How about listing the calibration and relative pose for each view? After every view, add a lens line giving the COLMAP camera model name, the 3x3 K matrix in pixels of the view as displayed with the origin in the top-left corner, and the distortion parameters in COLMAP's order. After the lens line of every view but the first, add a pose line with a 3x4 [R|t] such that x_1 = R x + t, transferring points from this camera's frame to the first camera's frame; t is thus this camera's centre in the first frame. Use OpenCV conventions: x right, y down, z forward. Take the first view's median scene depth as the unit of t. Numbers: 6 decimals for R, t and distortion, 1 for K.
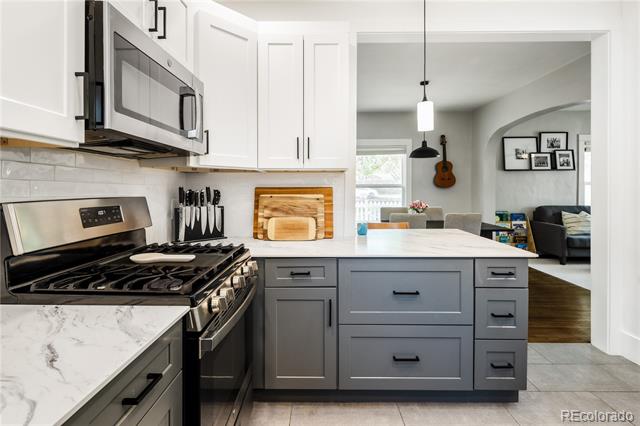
lens RADIAL K [[312.9, 0, 317.7], [0, 312.9, 190.1], [0, 0, 1]] dist [0.000712, 0.000025]
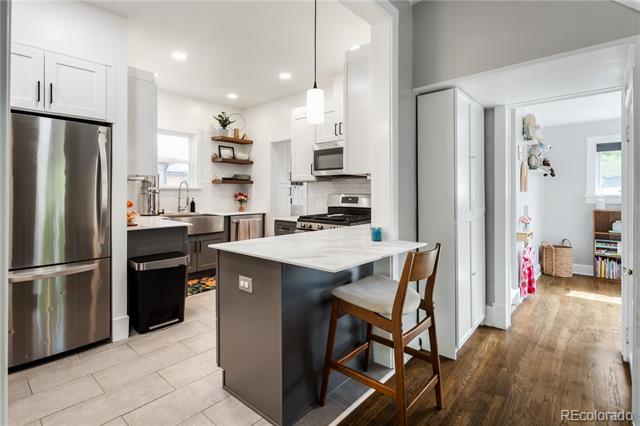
lens RADIAL K [[312.9, 0, 317.7], [0, 312.9, 190.1], [0, 0, 1]] dist [0.000712, 0.000025]
pose [[-0.654040, -0.007669, -0.756421, 0.390023], [-0.004093, 0.999970, -0.006600, 0.002410], [0.756449, -0.001221, -0.654051, 0.612588]]
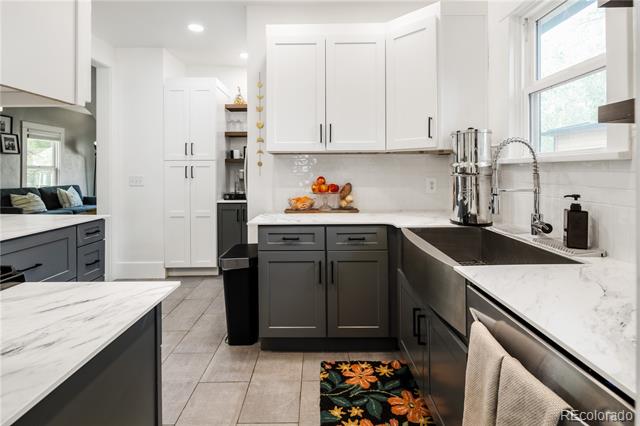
lens RADIAL K [[311.1, 0, 316.4], [0, 311.1, 171.9], [0, 0, 1]] dist [0.000731, -0.000182]
pose [[-0.008009, 0.000638, 0.999968, -0.234932], [0.006167, 0.999981, -0.000588, 0.002423], [-0.999949, 0.006162, -0.008013, 0.008453]]
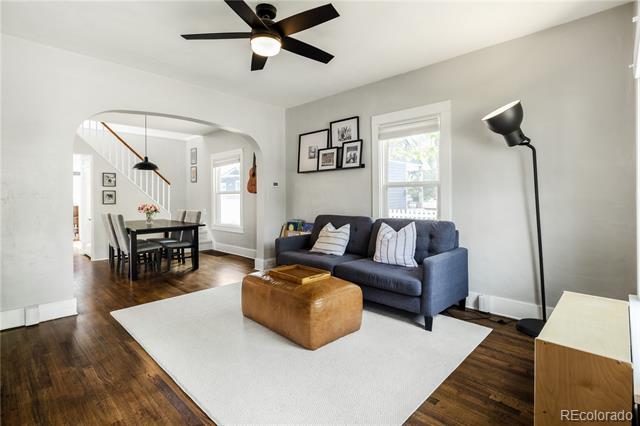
lens RADIAL K [[313.2, 0, 317.2], [0, 313.2, 199.4], [0, 0, 1]] dist [-0.000184, 0.000110]
pose [[0.730446, 0.004825, -0.682953, 1.242064], [0.001347, 0.999963, 0.008505, 0.003703], [0.682969, -0.007132, 0.730413, 0.398464]]
